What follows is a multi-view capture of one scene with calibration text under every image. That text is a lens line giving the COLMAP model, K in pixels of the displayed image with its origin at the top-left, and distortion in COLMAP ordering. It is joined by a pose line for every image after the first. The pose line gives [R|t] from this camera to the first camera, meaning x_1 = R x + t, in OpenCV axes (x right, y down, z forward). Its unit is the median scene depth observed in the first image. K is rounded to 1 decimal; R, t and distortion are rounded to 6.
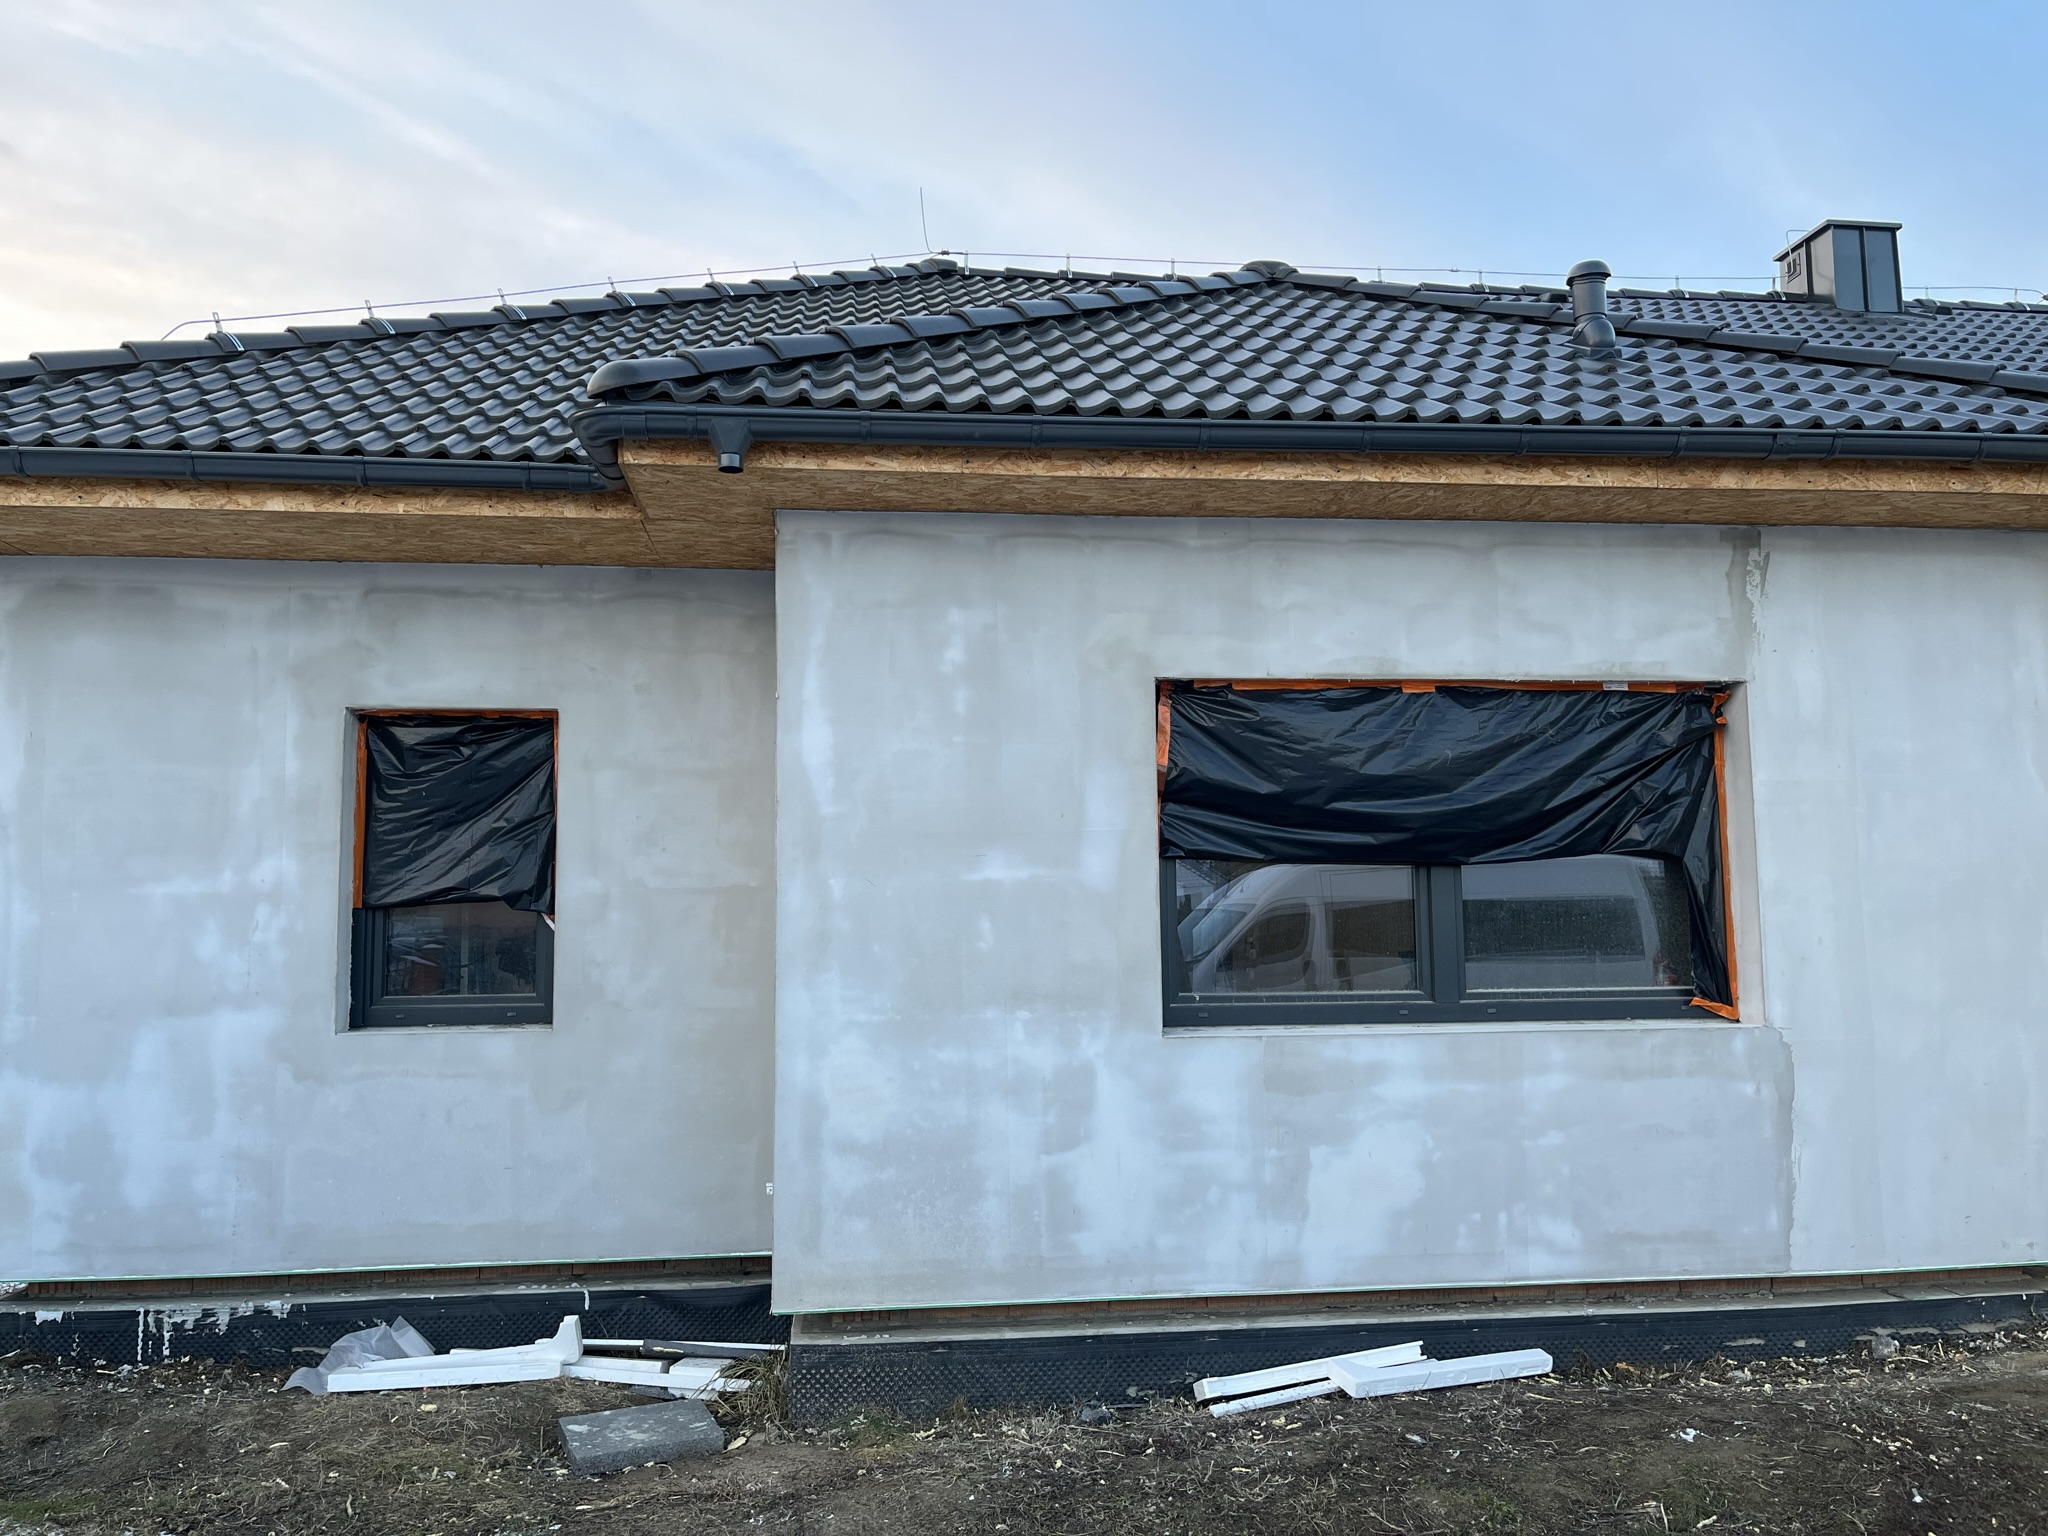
lens RADIAL K [[1549.3, 0, 1034.7], [0, 1549.3, 793.8], [0, 0, 1]] dist [0.075052, -0.104621]
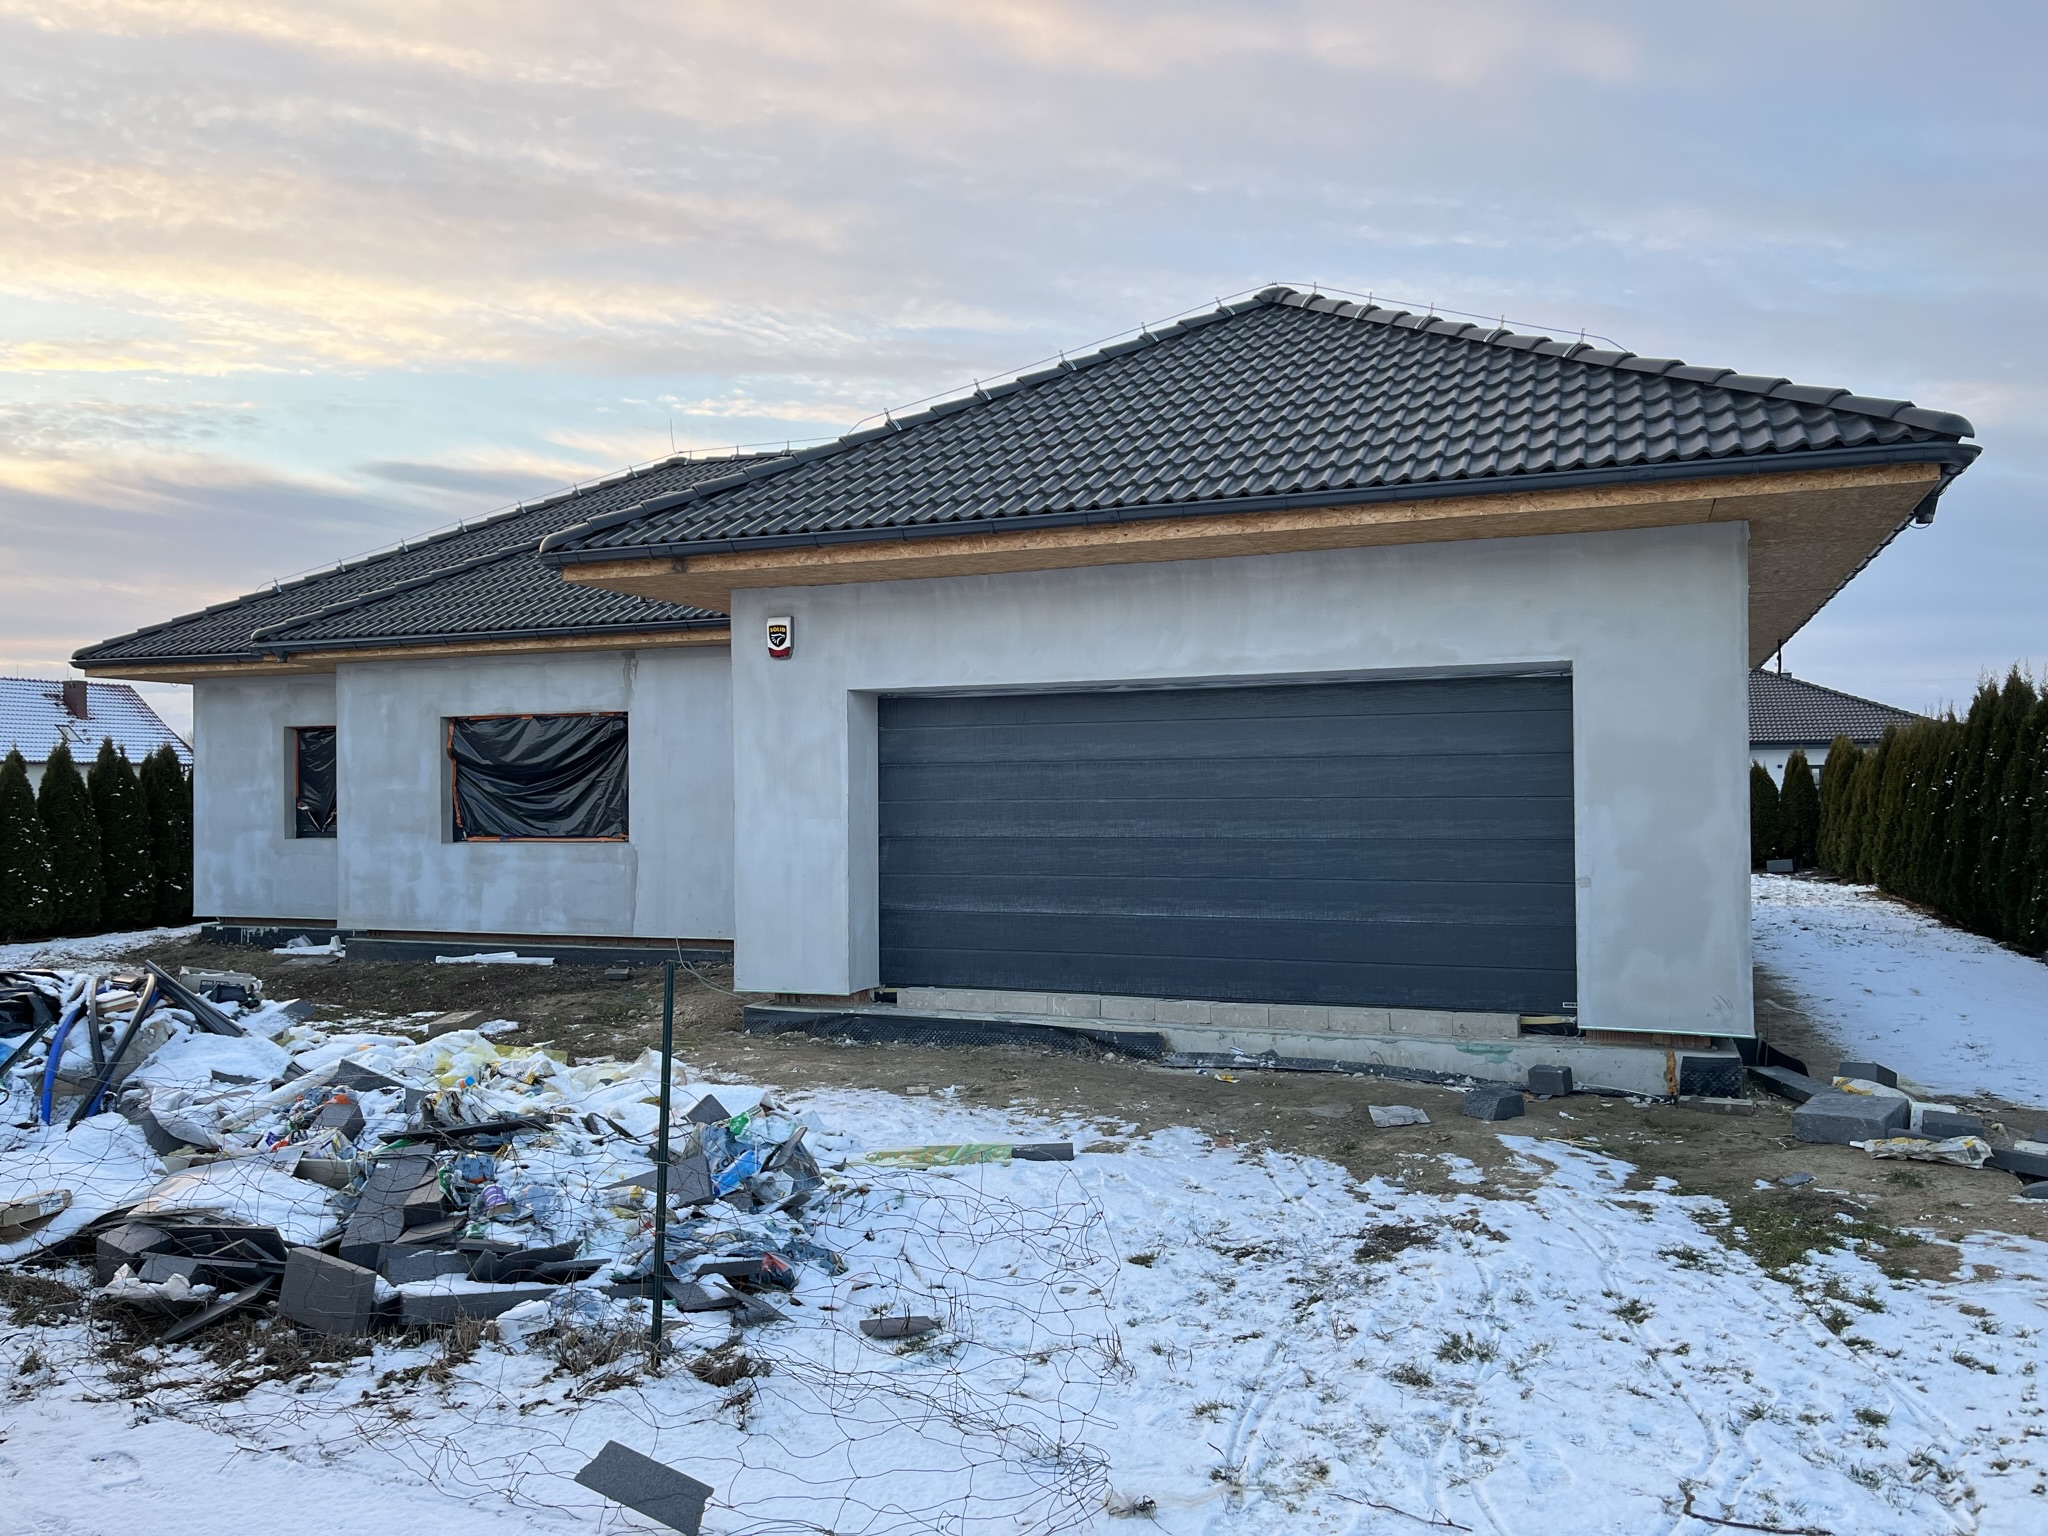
lens RADIAL K [[1549.3, 0, 1034.7], [0, 1549.3, 793.8], [0, 0, 1]] dist [0.075052, -0.104621]
pose [[0.885394, 0.003873, -0.464826, 2.367138], [0.034898, 0.996589, 0.074778, -0.111269], [0.463530, -0.082430, 0.882239, -1.017633]]
